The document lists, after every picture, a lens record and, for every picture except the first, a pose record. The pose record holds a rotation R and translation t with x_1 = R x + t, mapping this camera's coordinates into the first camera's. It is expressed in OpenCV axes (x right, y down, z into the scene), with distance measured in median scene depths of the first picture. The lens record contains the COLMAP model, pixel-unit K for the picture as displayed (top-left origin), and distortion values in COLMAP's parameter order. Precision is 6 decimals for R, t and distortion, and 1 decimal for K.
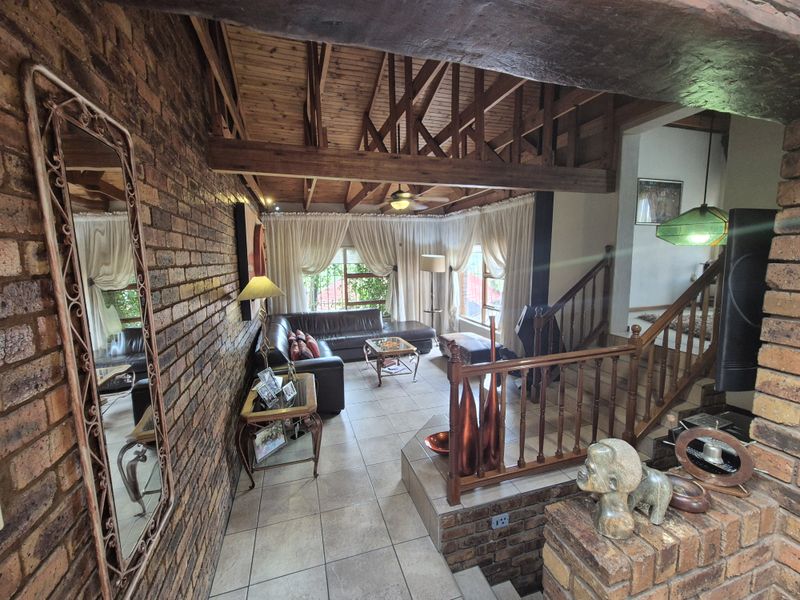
lens RADIAL K [[329.8, 0, 397.8], [0, 329.8, 297.6], [0, 0, 1]] dist [0.016561, 0.001138]
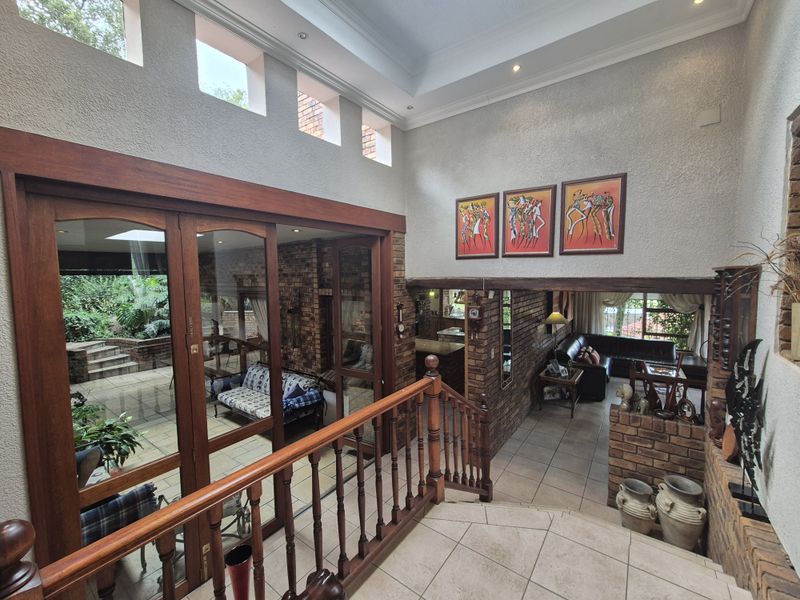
lens RADIAL K [[329.8, 0, 397.5], [0, 329.8, 298.1], [0, 0, 1]] dist [0.016561, 0.001138]
pose [[0.593524, 0.067088, -0.802015, 0.302272], [-0.094312, 0.995452, 0.013474, -0.044151], [0.799271, 0.067642, 0.597152, -0.474970]]
